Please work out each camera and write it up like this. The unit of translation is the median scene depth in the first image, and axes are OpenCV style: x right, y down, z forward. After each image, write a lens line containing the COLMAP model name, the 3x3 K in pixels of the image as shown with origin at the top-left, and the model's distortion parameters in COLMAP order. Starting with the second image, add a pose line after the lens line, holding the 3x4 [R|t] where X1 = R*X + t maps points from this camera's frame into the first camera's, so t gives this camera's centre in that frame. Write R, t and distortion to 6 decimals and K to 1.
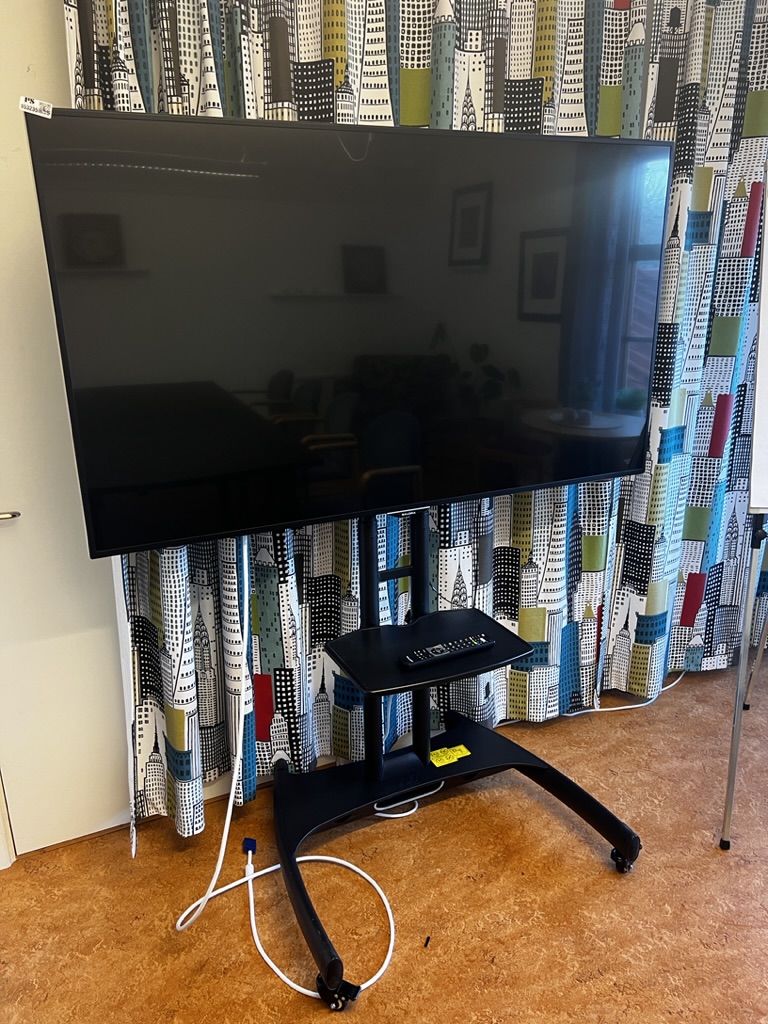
lens RADIAL K [[772.6, 0, 386.4], [0, 772.6, 516.6], [0, 0, 1]] dist [0.053441, -0.062825]
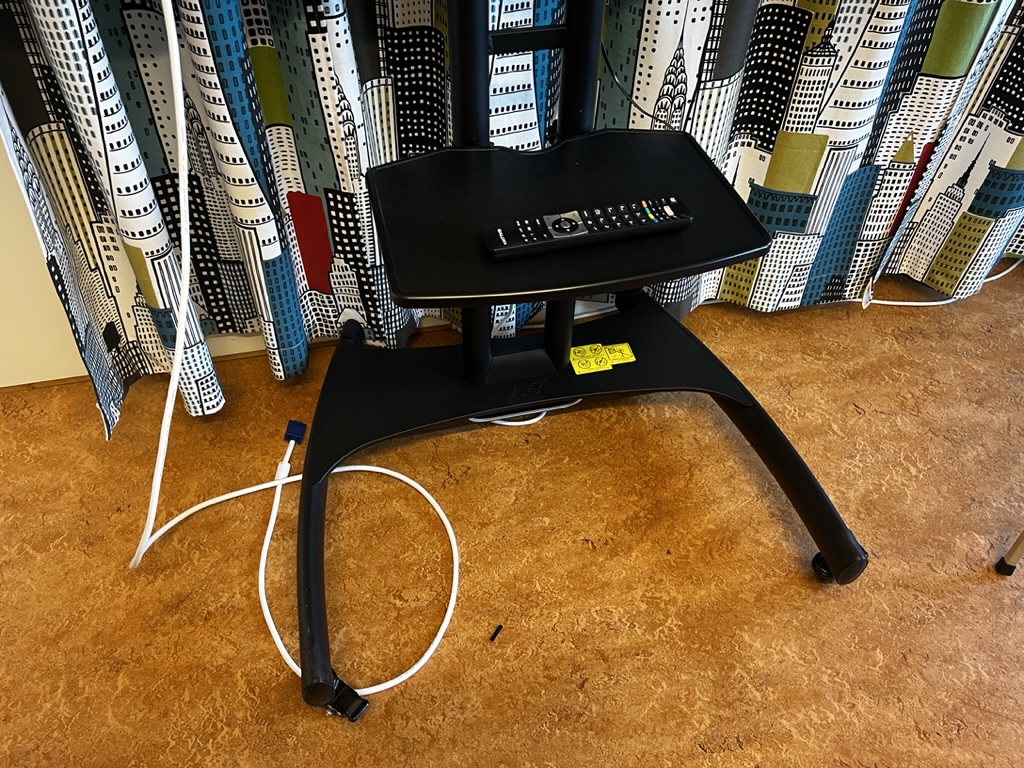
lens RADIAL K [[772.6, 0, 507.5], [0, 772.6, 389.3], [0, 0, 1]] dist [0.053441, -0.062825]
pose [[0.977104, 0.174806, -0.121289, 0.090576], [-0.092497, 0.862382, 0.497737, 0.019195], [0.191605, -0.475122, 0.858806, 0.440129]]
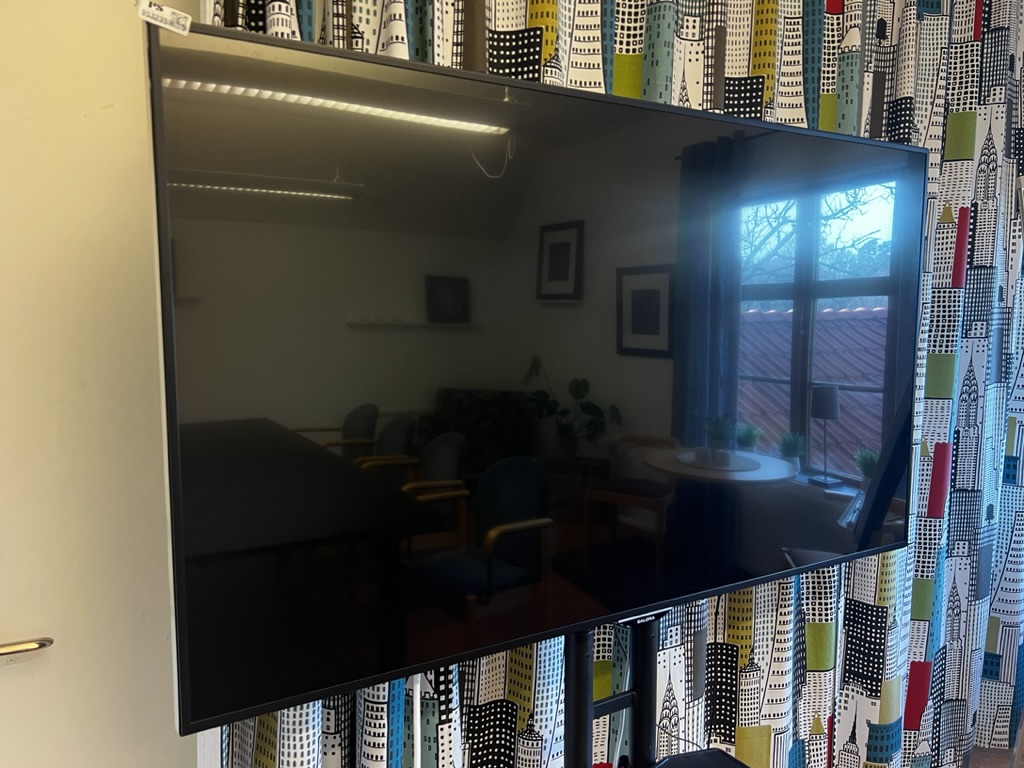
lens RADIAL K [[772.6, 0, 512.5], [0, 772.6, 385.3], [0, 0, 1]] dist [0.053441, -0.062825]
pose [[0.993550, 0.008026, 0.113112, -0.146967], [0.015710, 0.978132, -0.207391, -0.058148], [-0.112303, 0.207830, 0.971697, 0.255172]]
